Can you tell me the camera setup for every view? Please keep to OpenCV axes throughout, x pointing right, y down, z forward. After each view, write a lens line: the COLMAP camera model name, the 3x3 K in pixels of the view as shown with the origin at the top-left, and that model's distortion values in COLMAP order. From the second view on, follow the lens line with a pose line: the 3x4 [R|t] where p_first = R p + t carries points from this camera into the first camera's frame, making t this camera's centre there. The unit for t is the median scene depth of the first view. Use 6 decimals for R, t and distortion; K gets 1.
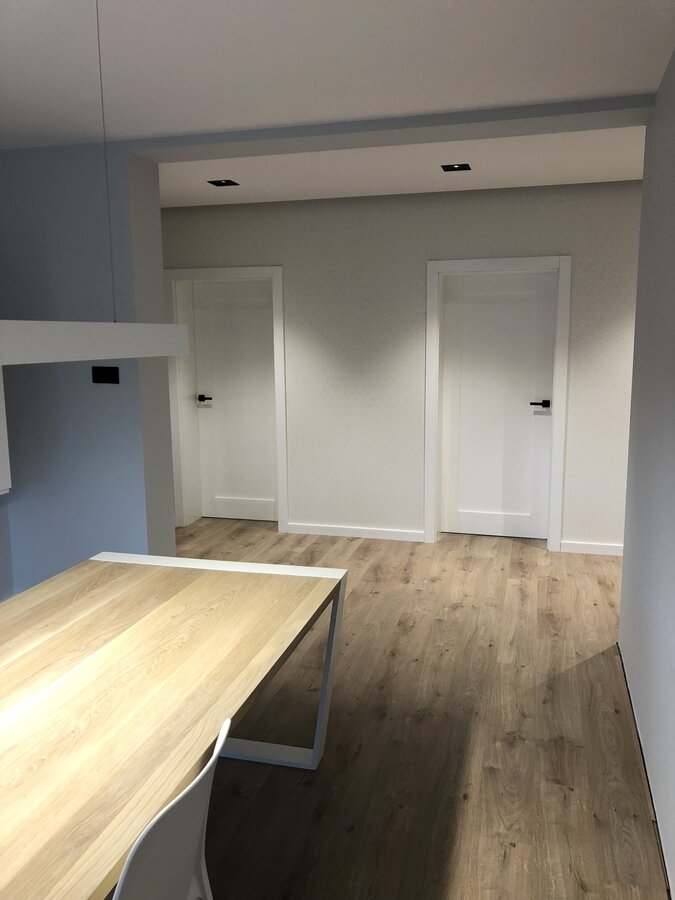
lens RADIAL K [[731.1, 0, 345.1], [0, 731.1, 442.5], [0, 0, 1]] dist [0.007763, -0.001046]
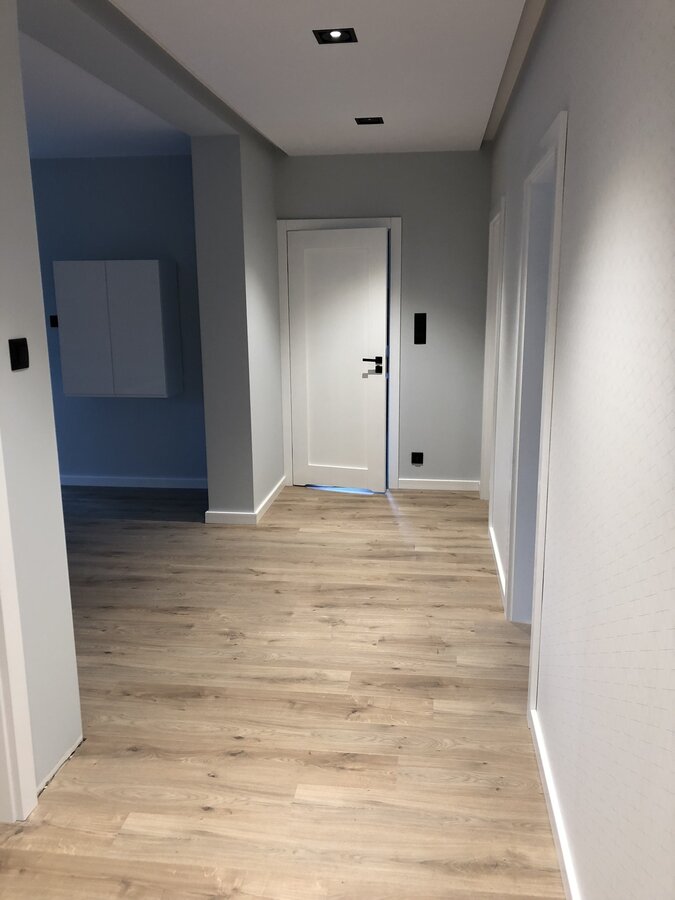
lens RADIAL K [[731.1, 0, 345.1], [0, 731.1, 442.5], [0, 0, 1]] dist [0.007763, -0.001046]
pose [[0.145886, 0.208250, -0.967134, 0.791672], [-0.138206, 0.972297, 0.188515, -0.132517], [0.979600, 0.106163, 0.170626, 0.838035]]
